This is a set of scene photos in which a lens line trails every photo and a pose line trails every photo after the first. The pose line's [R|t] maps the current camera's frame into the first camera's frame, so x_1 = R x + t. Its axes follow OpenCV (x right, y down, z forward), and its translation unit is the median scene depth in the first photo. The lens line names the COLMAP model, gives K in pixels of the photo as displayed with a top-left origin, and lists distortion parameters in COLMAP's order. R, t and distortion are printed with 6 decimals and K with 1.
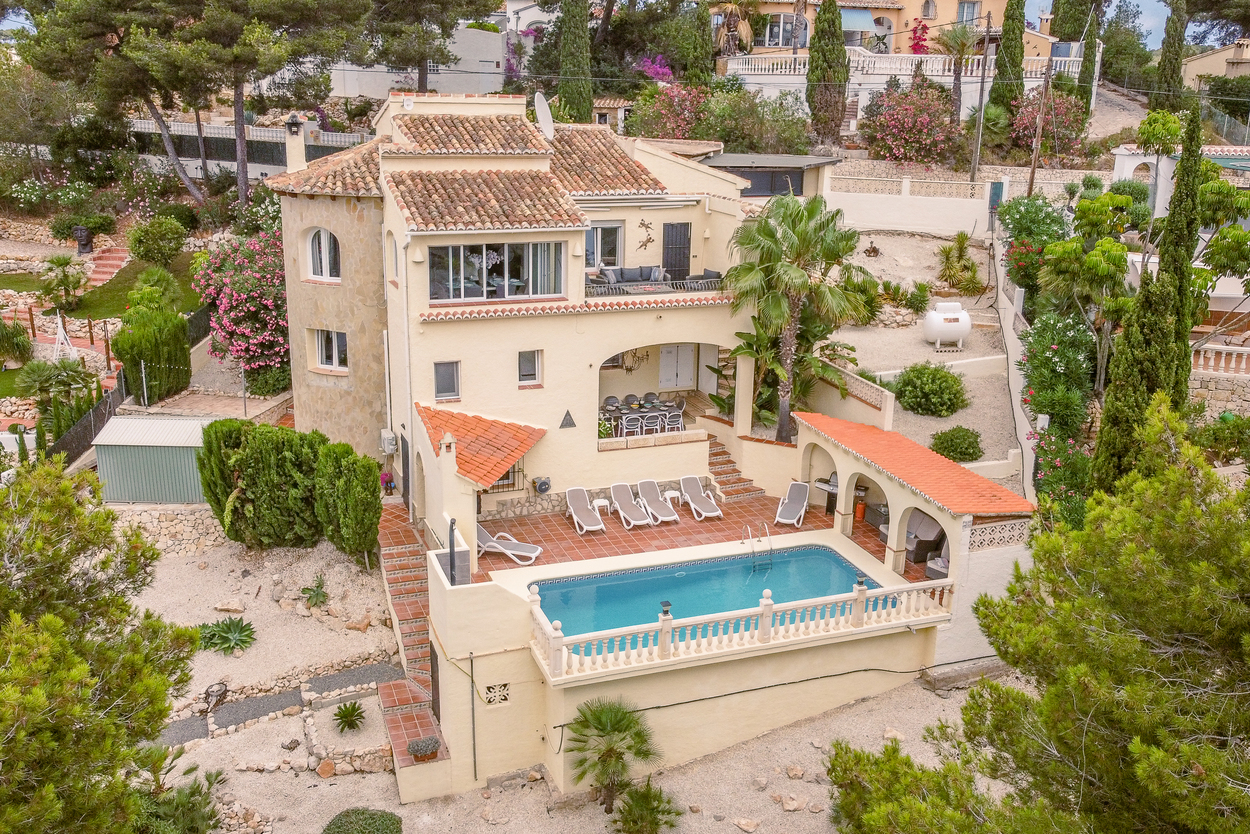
lens RADIAL K [[1176.0, 0, 629.2], [0, 1176.0, 482.2], [0, 0, 1]] dist [0.005978, 0.000000]
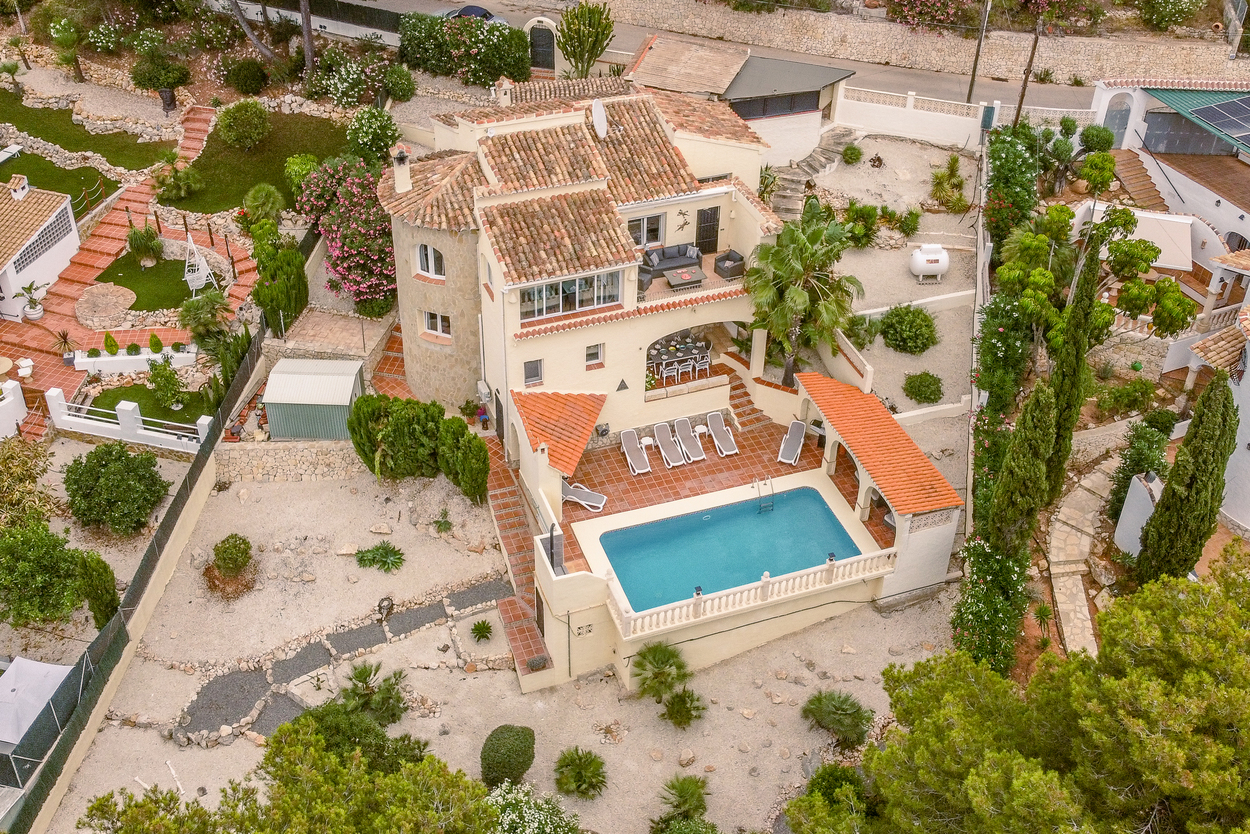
lens RADIAL K [[1323.0, 0, 613.8], [0, 1323.0, 419.9], [0, 0, 1]] dist [0.004420, 0.000000]
pose [[0.999883, 0.002021, -0.015185, -0.039402], [0.003066, 0.944801, 0.327630, -0.498694], [0.015009, -0.327638, 0.944684, -0.403914]]
